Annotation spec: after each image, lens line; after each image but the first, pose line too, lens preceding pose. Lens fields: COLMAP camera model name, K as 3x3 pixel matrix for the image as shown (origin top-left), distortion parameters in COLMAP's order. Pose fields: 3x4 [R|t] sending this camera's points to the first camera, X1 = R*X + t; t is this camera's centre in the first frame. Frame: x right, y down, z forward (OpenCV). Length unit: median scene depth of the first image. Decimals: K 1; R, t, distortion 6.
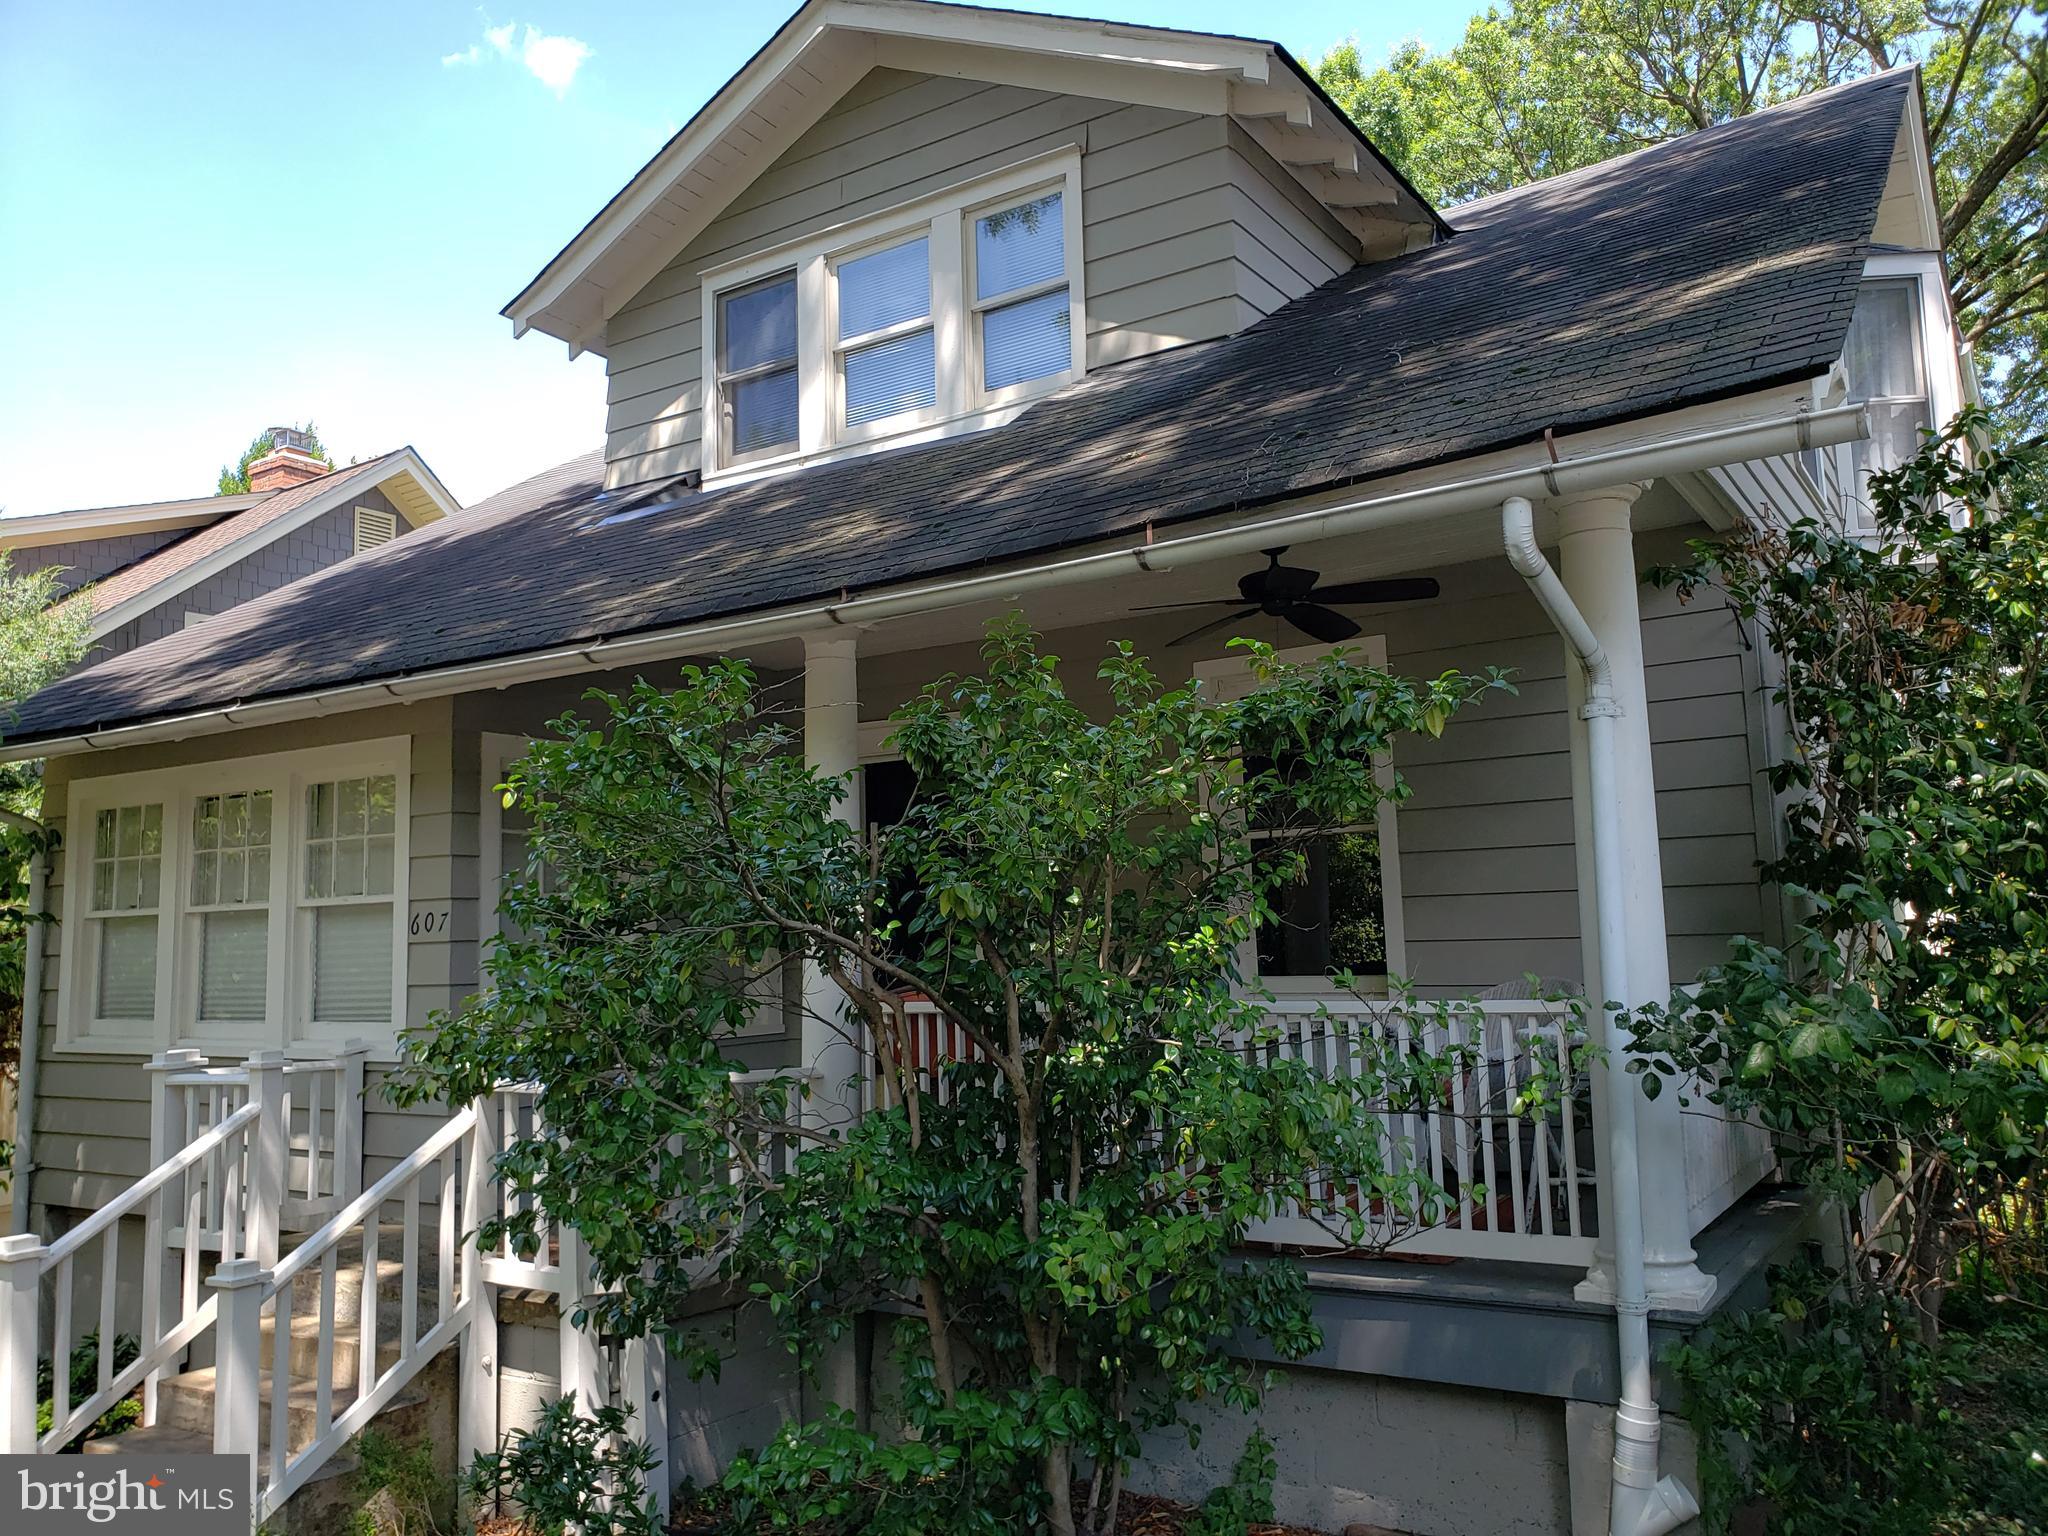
lens RADIAL K [[1598.2, 0, 1024.0], [0, 1598.2, 768.0], [0, 0, 1]] dist [-0.001901, -0.004084]
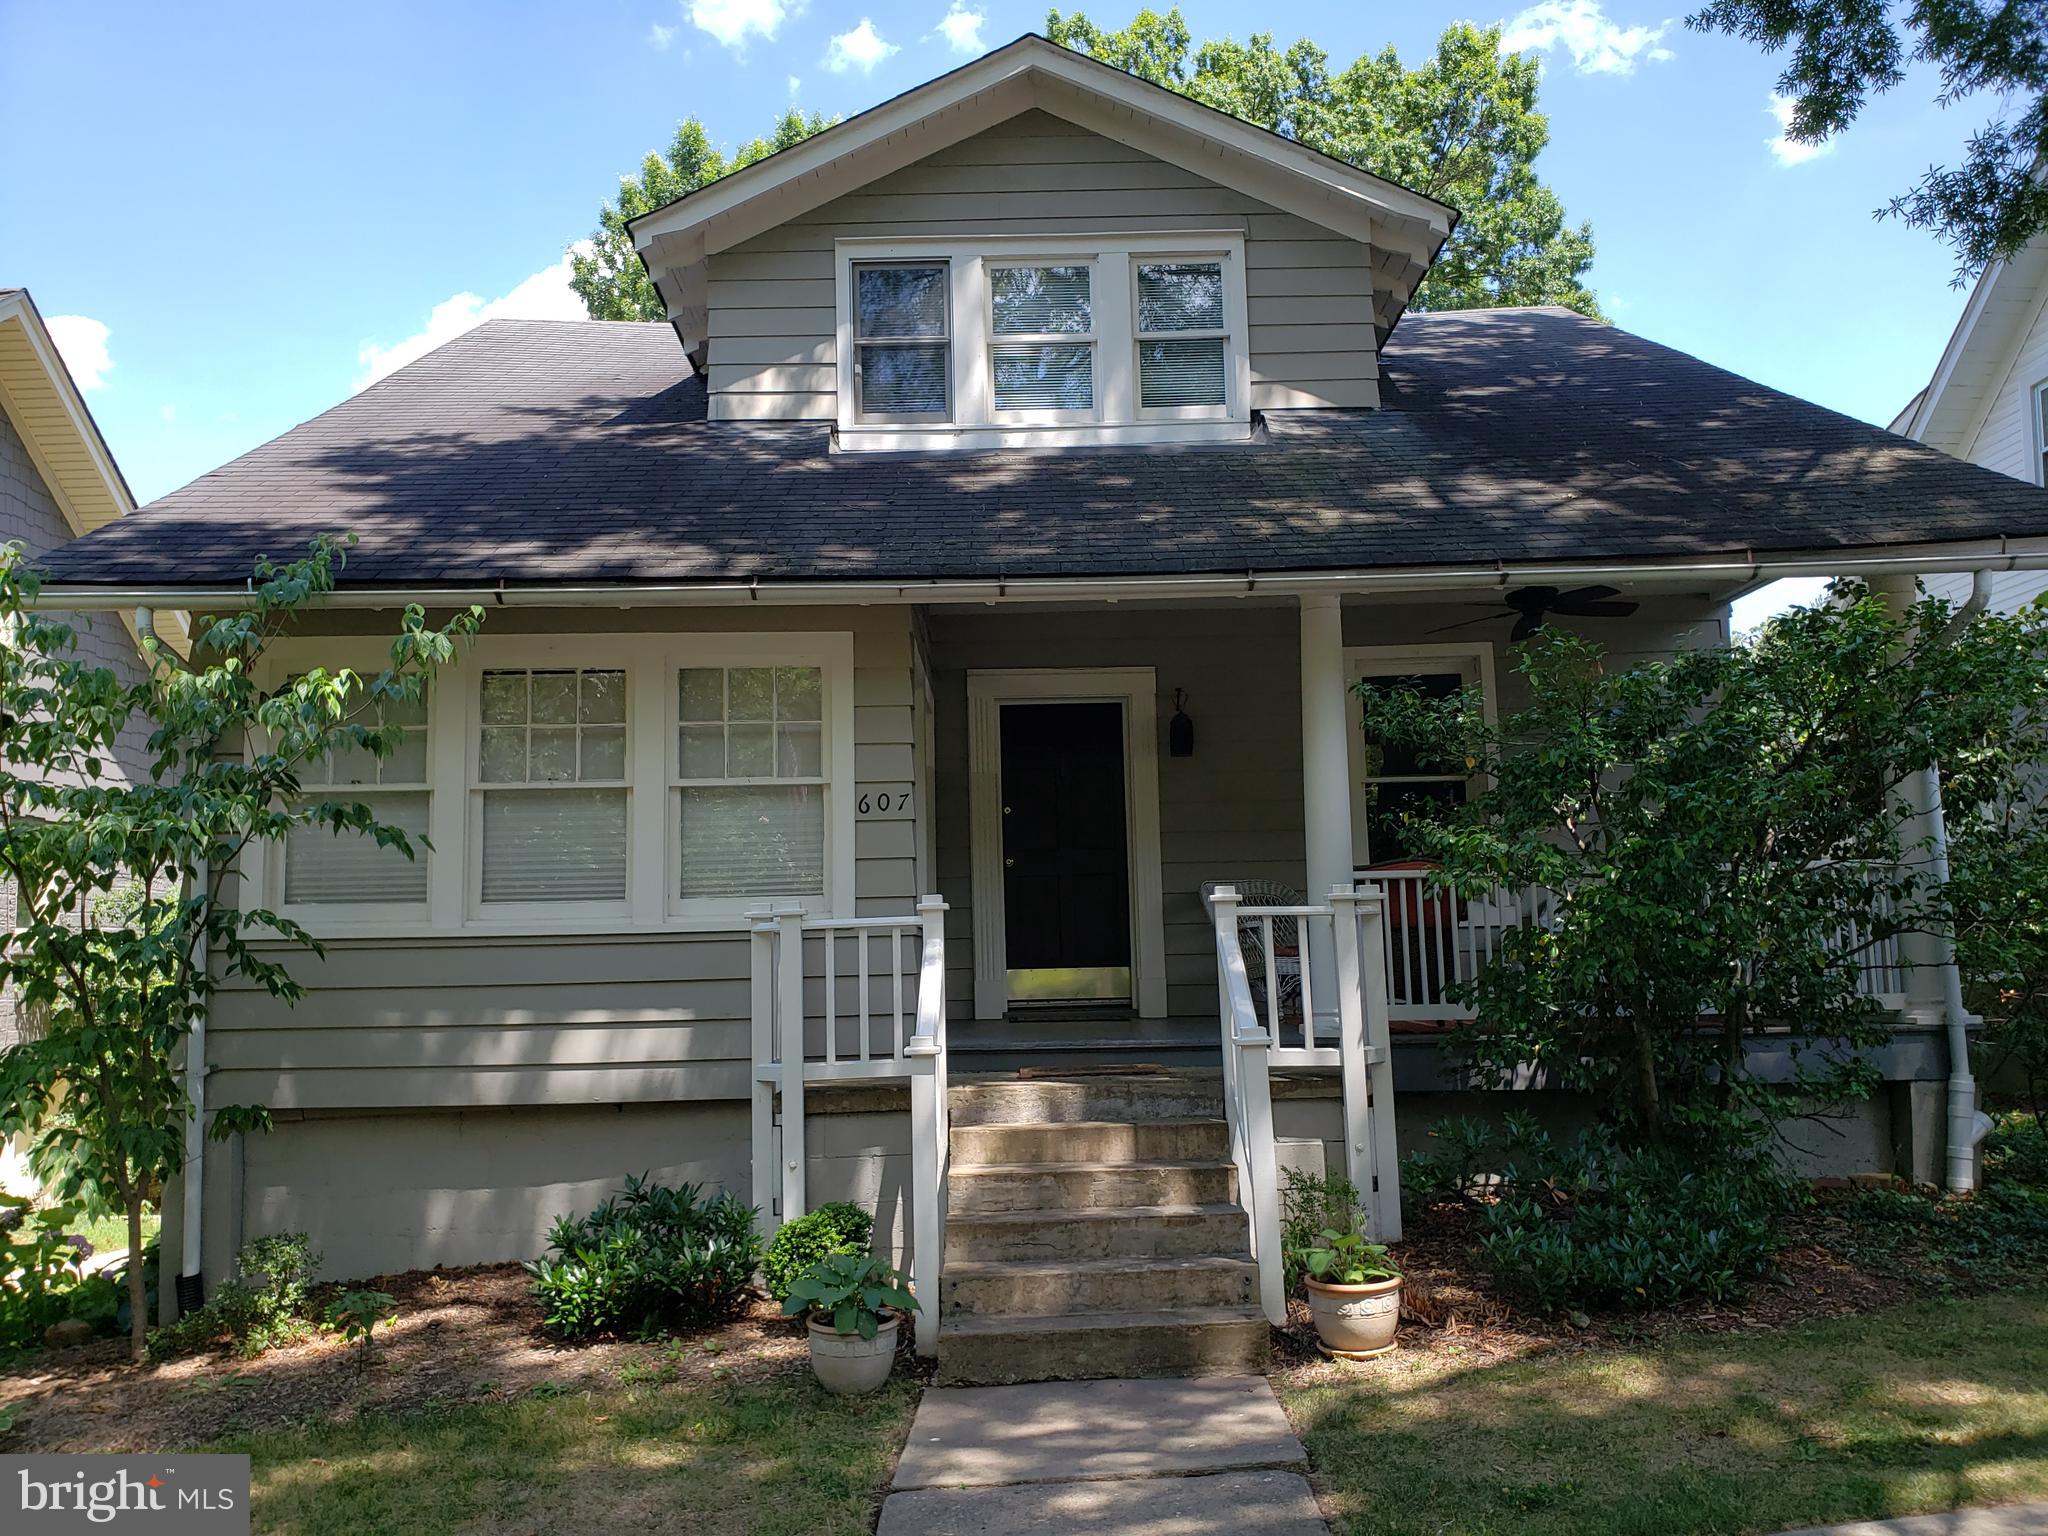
lens RADIAL K [[1598.2, 0, 1024.0], [0, 1598.2, 768.0], [0, 0, 1]] dist [-0.001901, -0.004084]
pose [[0.843533, 0.071703, 0.532269, -0.765978], [-0.064674, 0.997397, -0.031868, 0.088649], [-0.533169, -0.007542, 0.845975, 0.014557]]
